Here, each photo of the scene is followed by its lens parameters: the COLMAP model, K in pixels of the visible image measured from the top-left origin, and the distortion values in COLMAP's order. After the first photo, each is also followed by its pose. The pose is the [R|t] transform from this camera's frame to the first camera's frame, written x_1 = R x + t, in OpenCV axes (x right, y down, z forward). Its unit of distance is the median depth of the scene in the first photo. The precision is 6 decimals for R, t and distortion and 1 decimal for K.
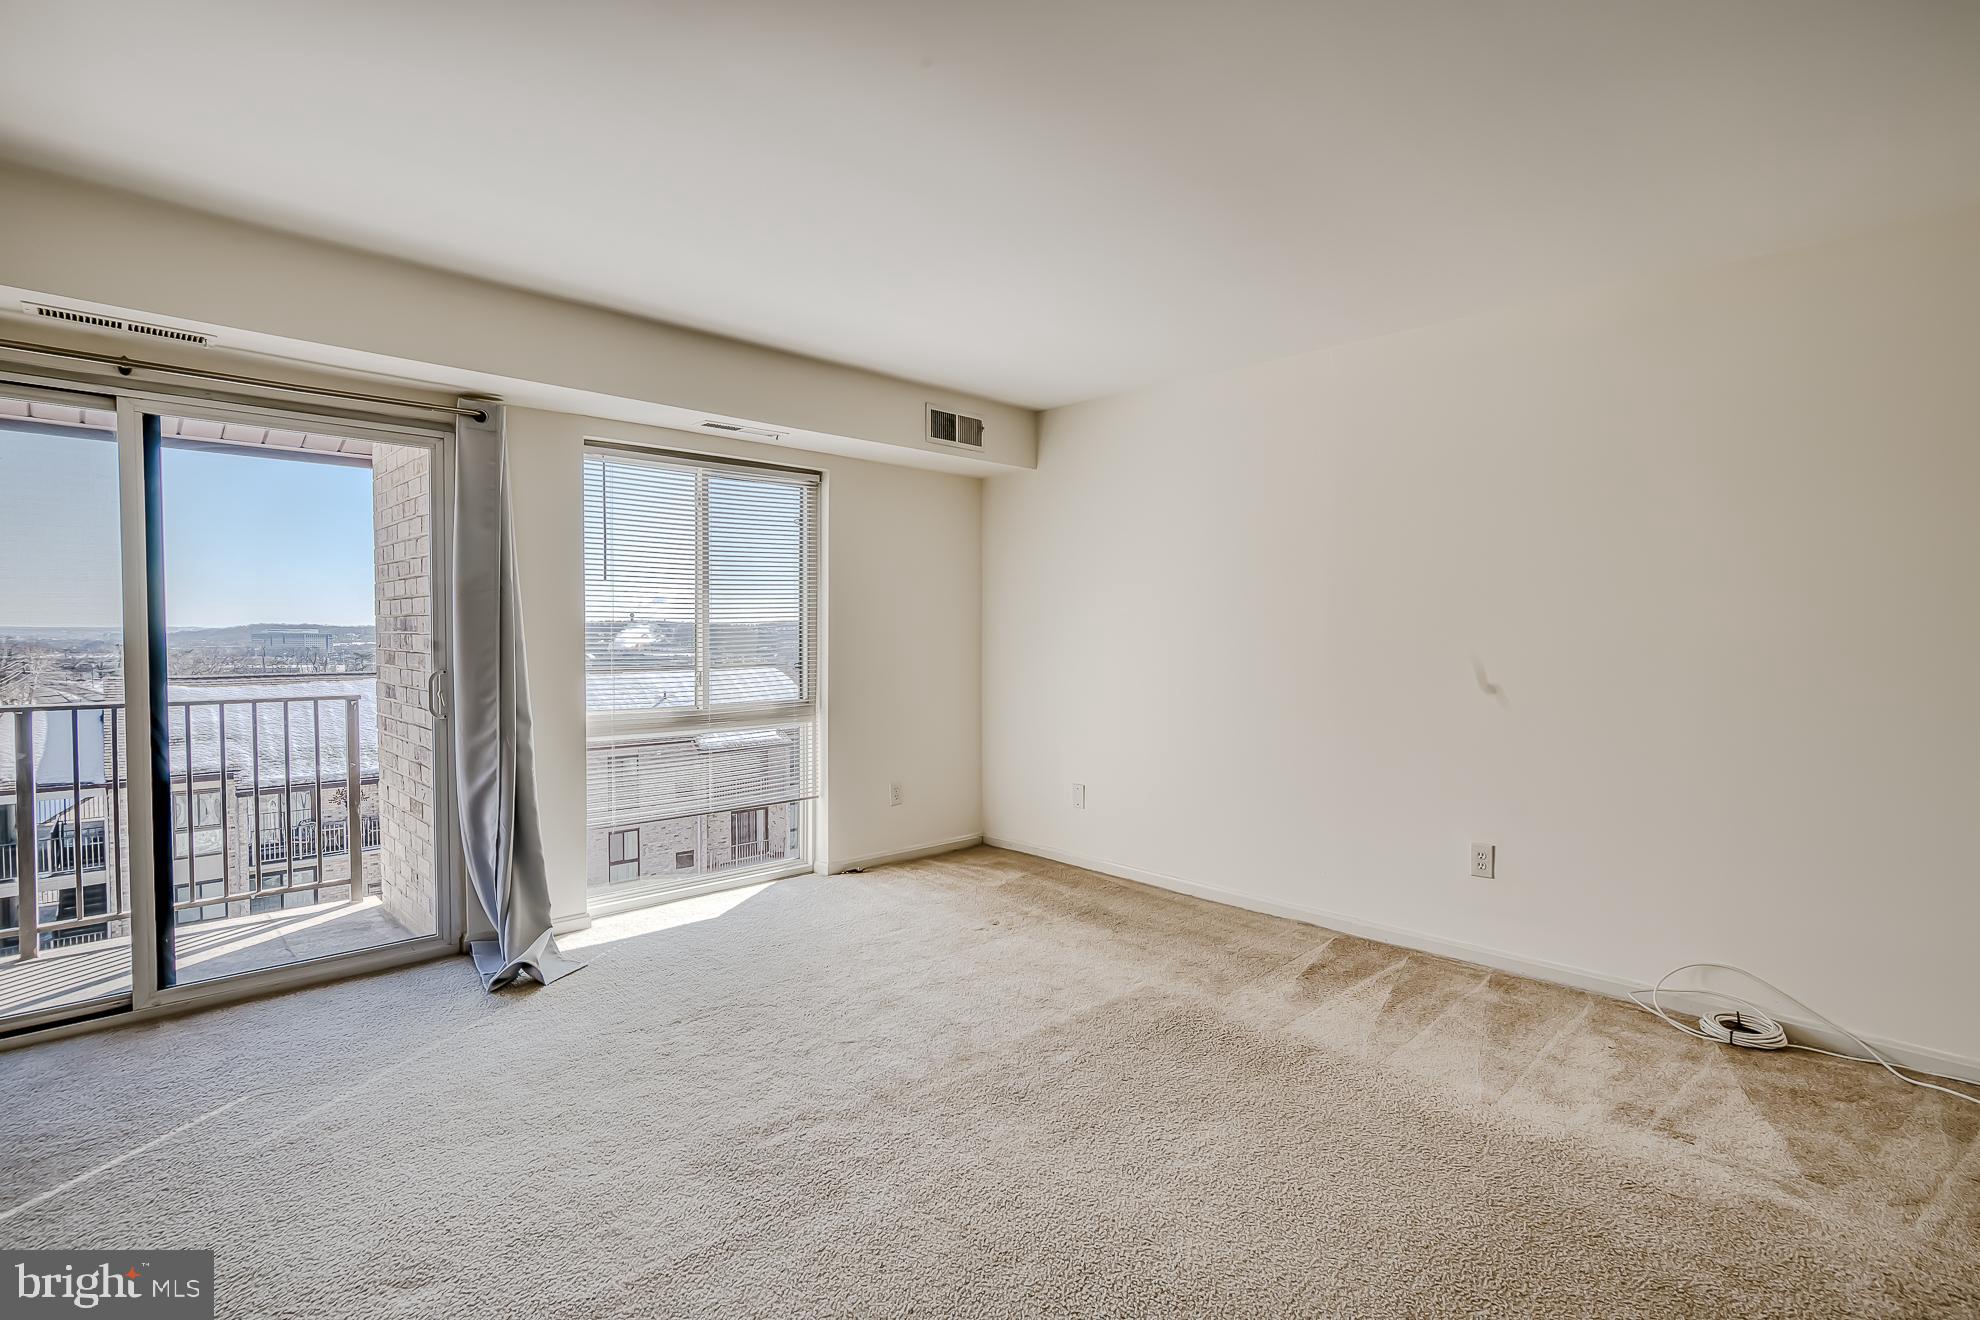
lens RADIAL K [[925.2, 0, 987.6], [0, 925.2, 660.9], [0, 0, 1]] dist [0.005690, 0.006406]
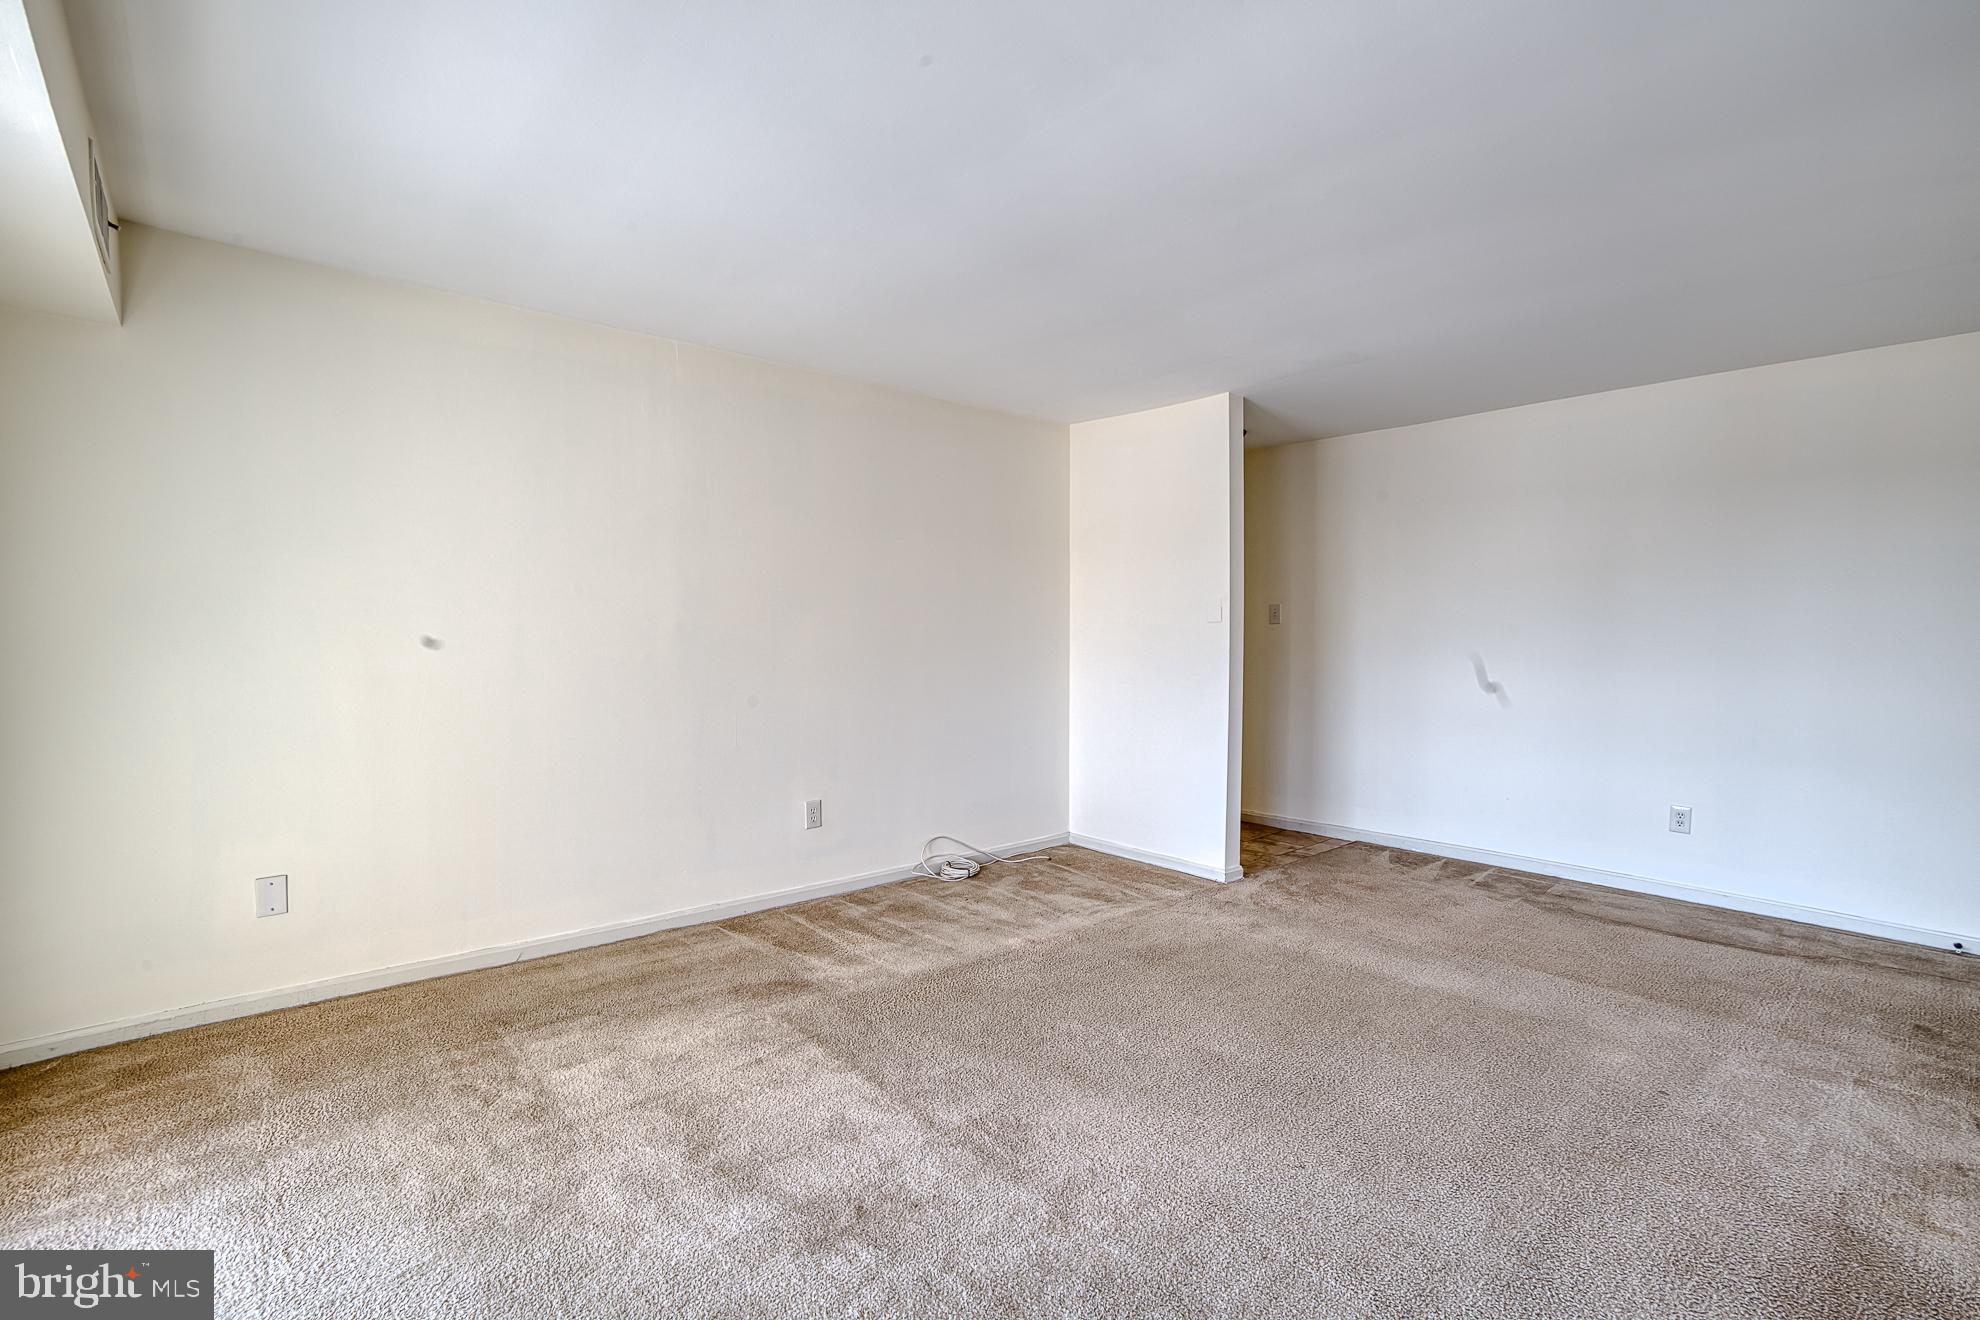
lens RADIAL K [[925.2, 0, 988.0], [0, 925.2, 664.2], [0, 0, 1]] dist [0.005690, 0.006406]
pose [[0.039523, -0.034969, 0.998607, -0.707956], [0.018598, 0.999240, 0.034255, -0.030072], [-0.999046, 0.017218, 0.040144, 0.710858]]
